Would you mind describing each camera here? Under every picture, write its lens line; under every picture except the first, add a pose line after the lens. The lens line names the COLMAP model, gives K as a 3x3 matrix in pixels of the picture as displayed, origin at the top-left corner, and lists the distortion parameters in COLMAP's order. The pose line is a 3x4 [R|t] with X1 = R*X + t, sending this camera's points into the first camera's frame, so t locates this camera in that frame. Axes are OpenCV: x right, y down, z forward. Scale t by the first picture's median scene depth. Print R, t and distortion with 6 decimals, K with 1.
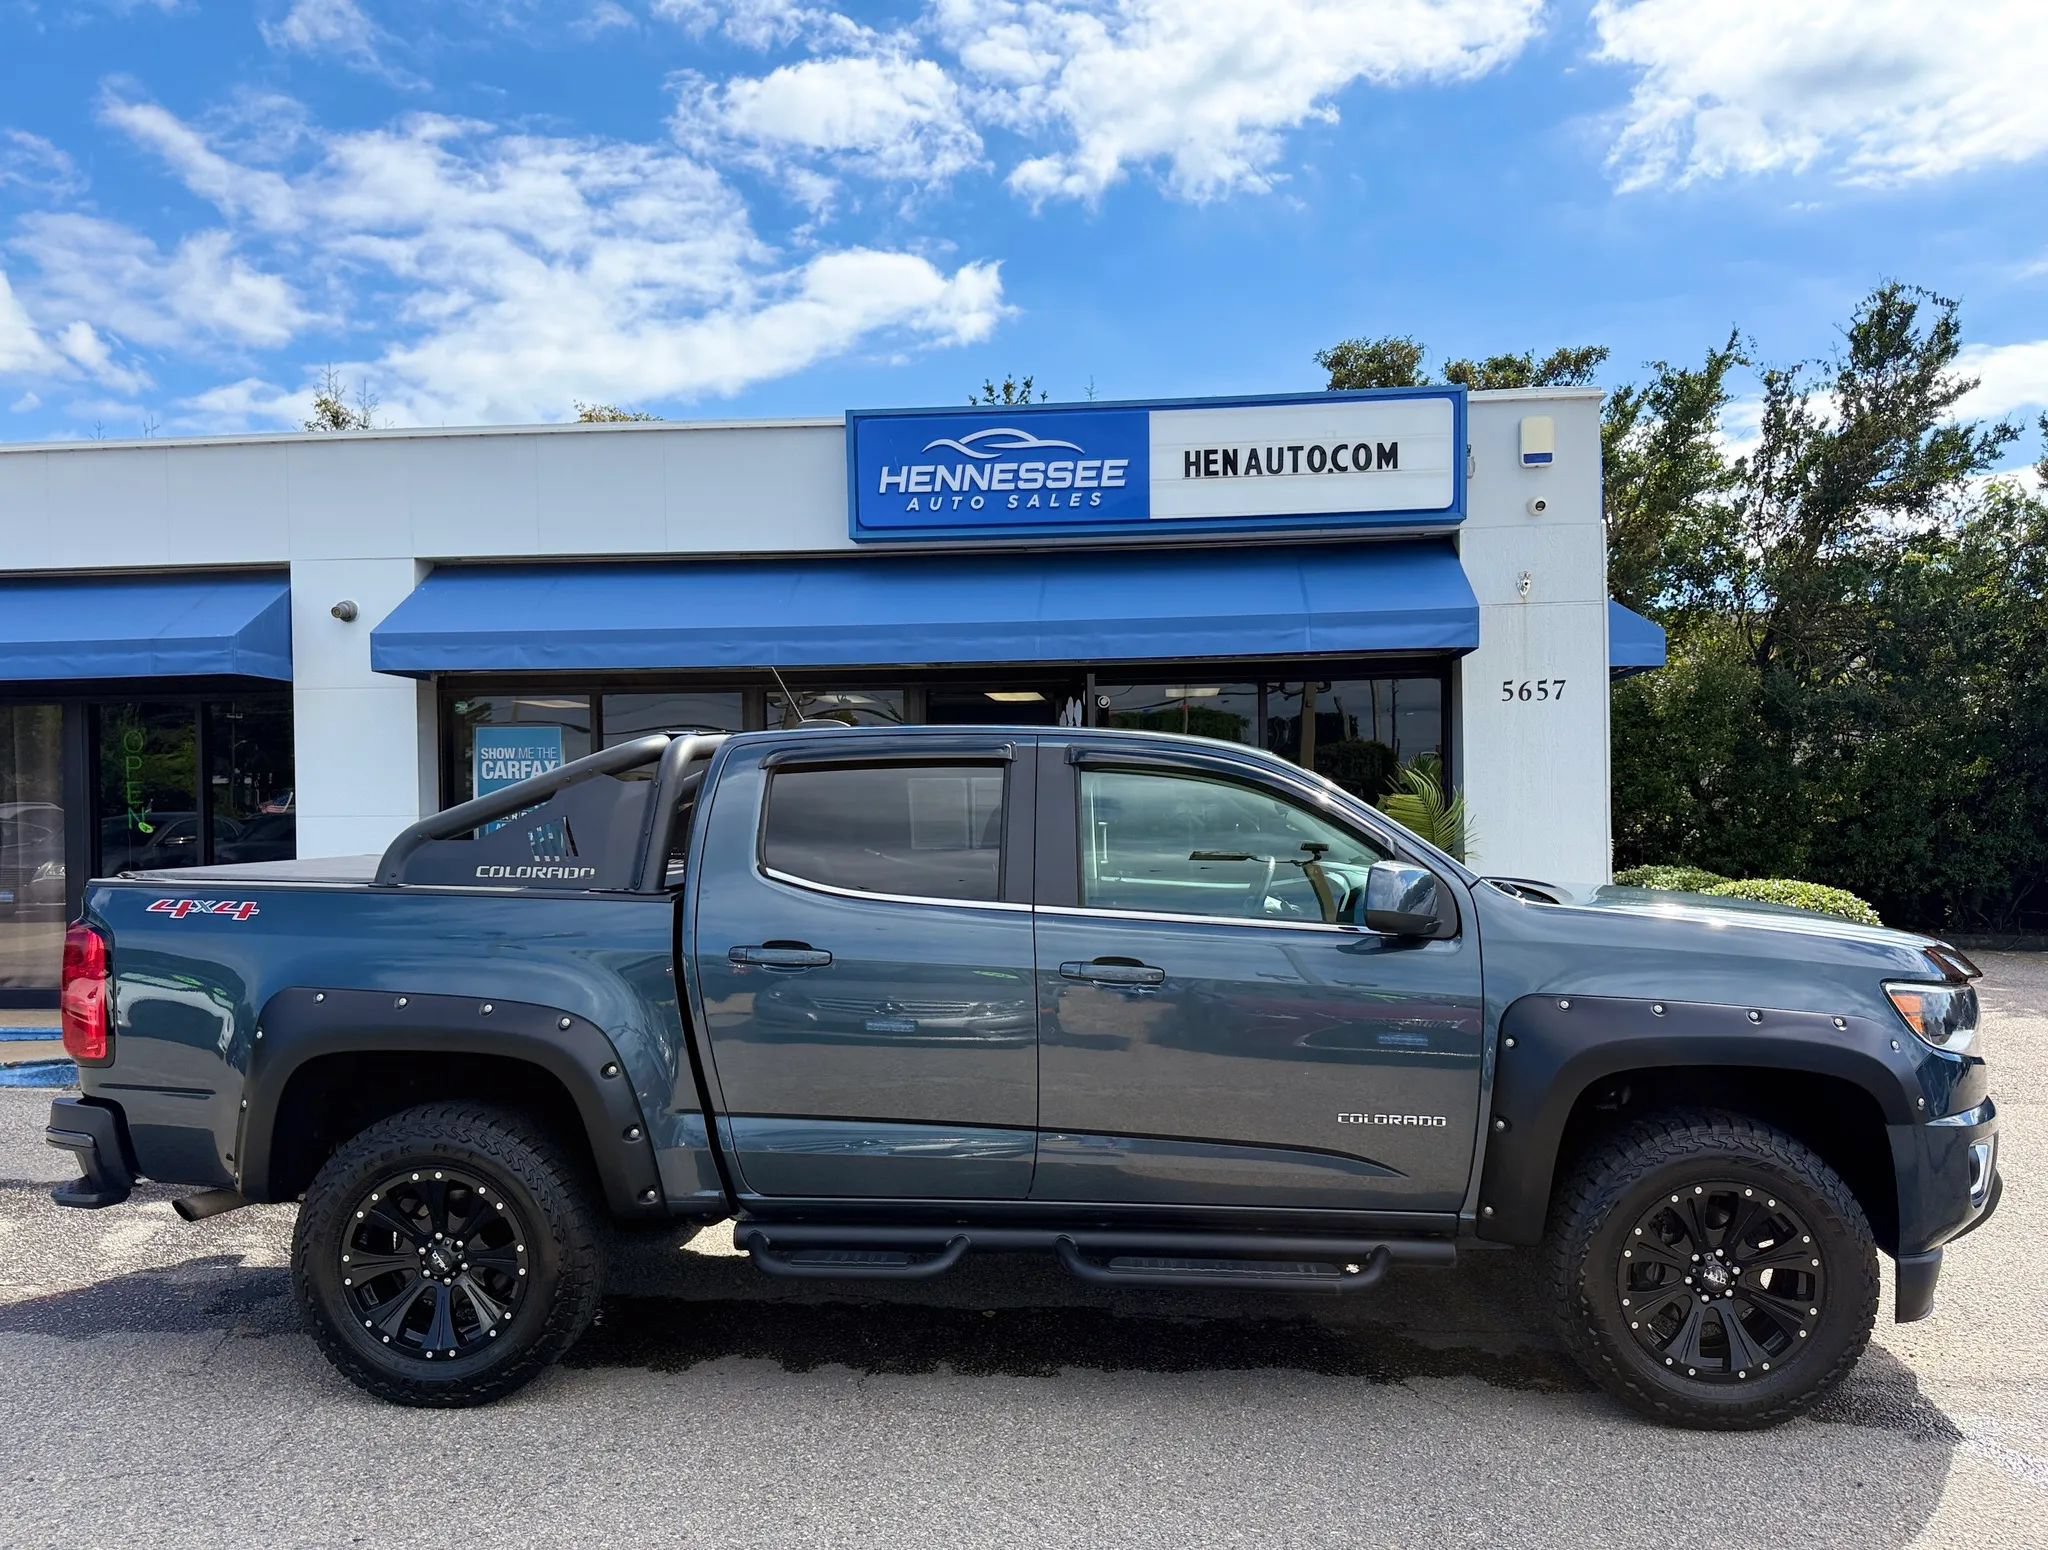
lens RADIAL K [[1537.0, 0, 1025.7], [0, 1537.0, 779.2], [0, 0, 1]] dist [0.247194, -0.483161]
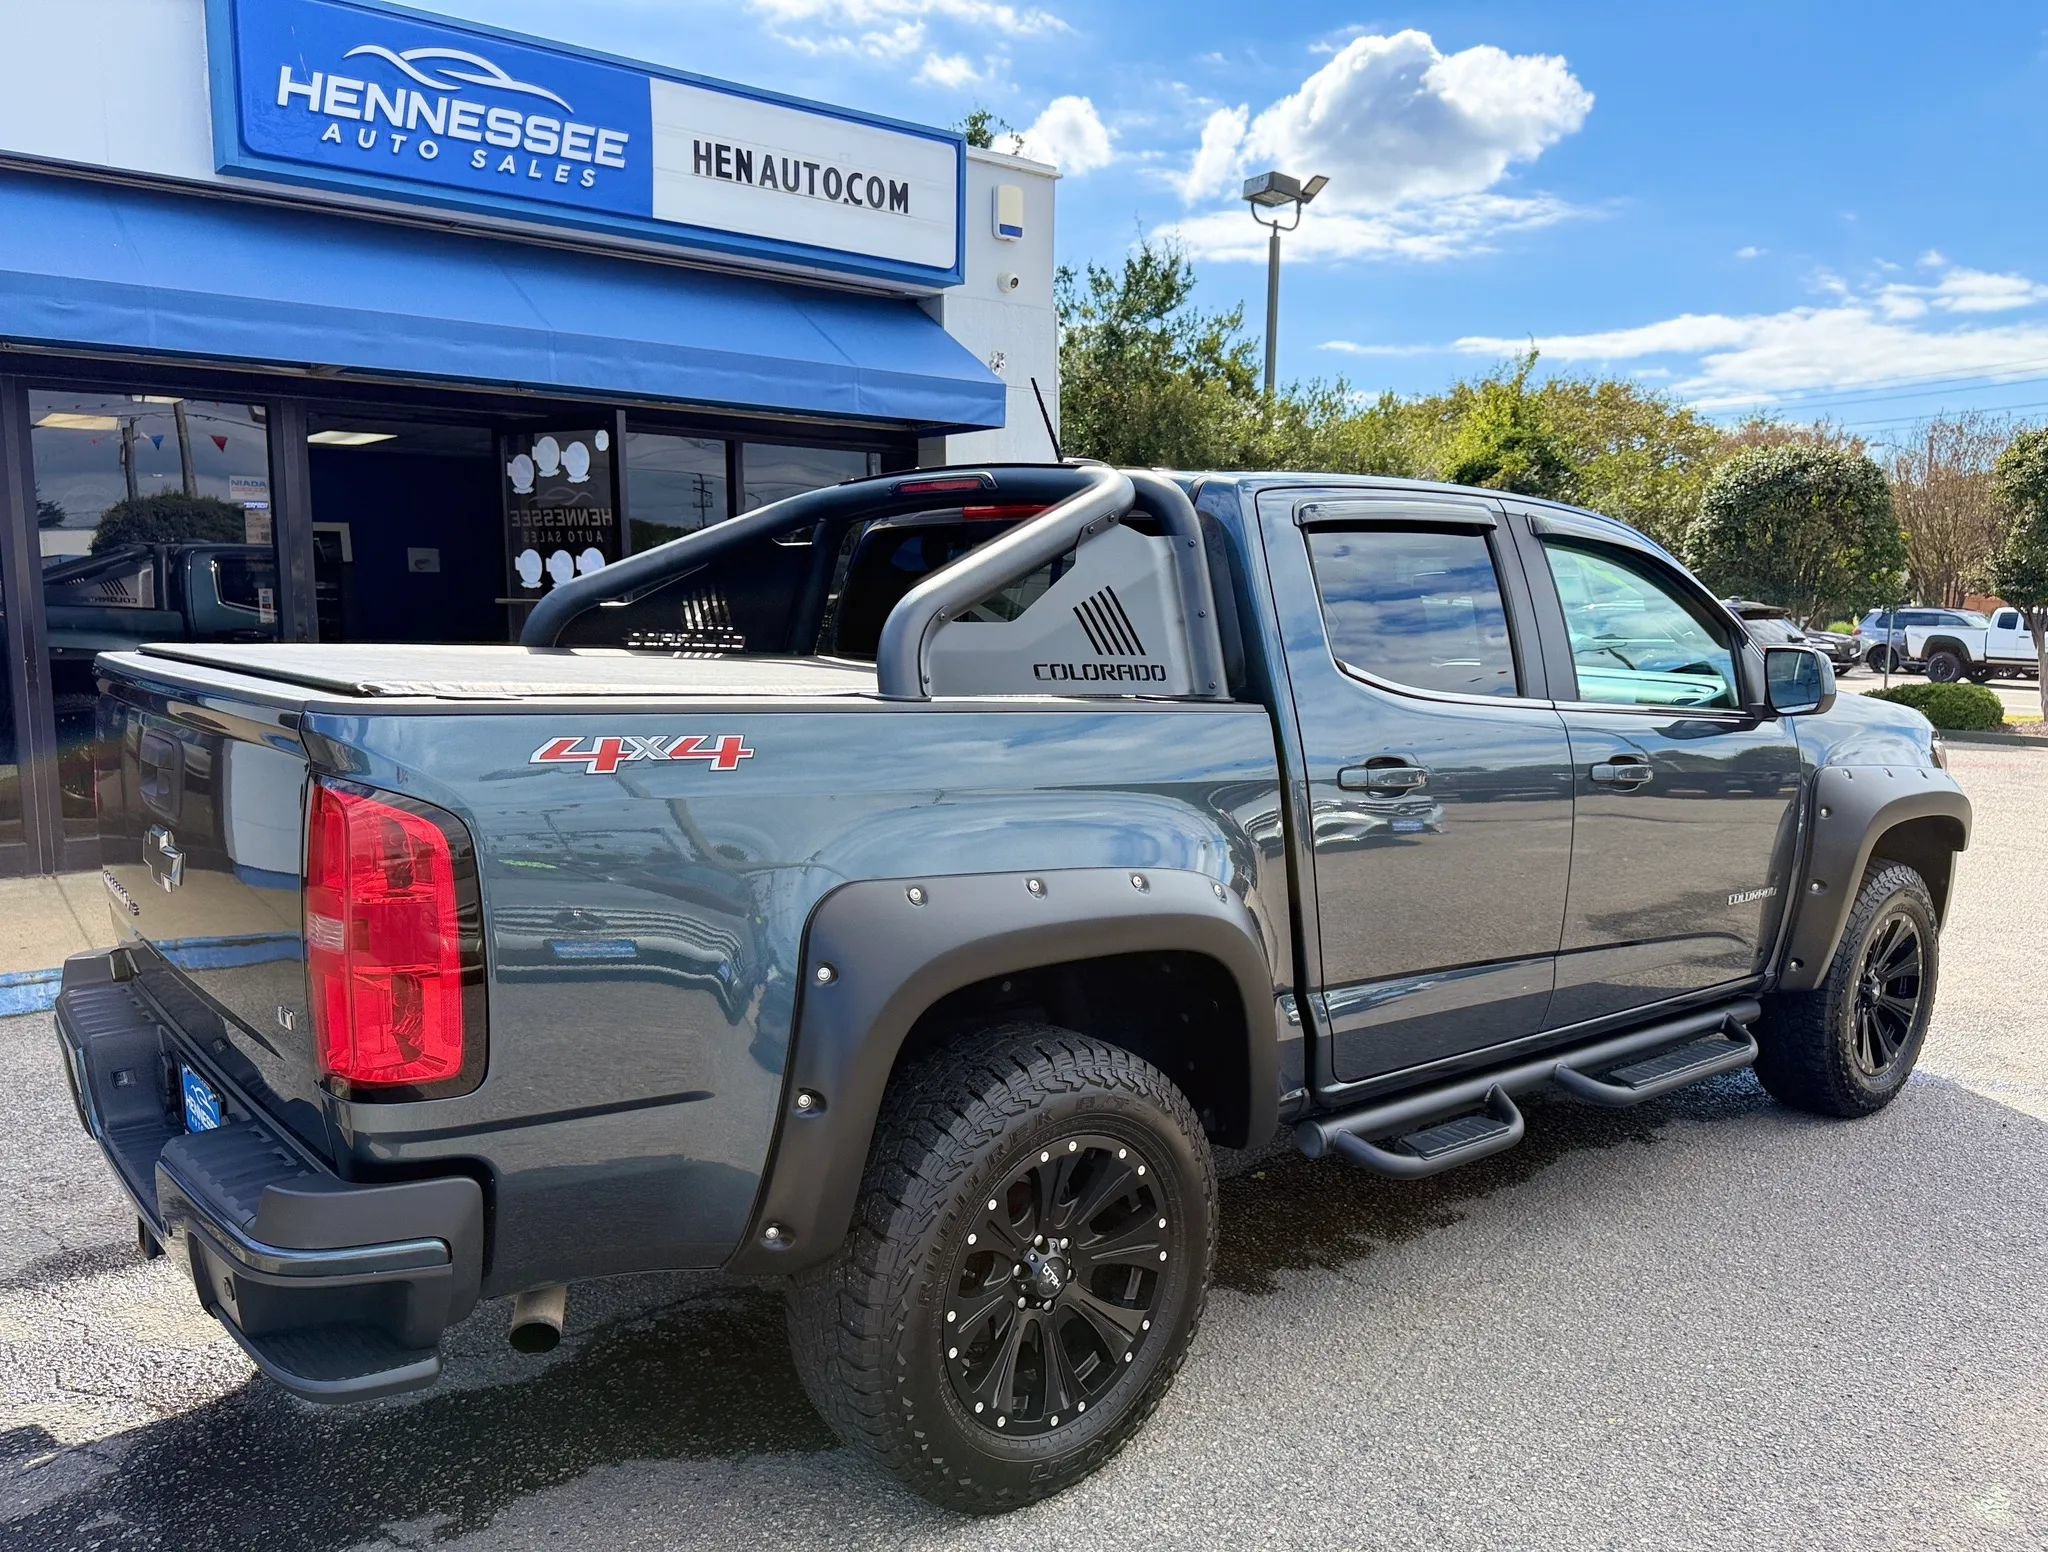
lens RADIAL K [[1557.4, 0, 1035.1], [0, 1557.4, 813.8], [0, 0, 1]] dist [0.000615, 0.003117]
pose [[0.730352, -0.076282, 0.678798, -0.344005], [-0.033353, 0.988577, 0.146981, 0.011081], [-0.682256, -0.129987, 0.719465, 0.247842]]
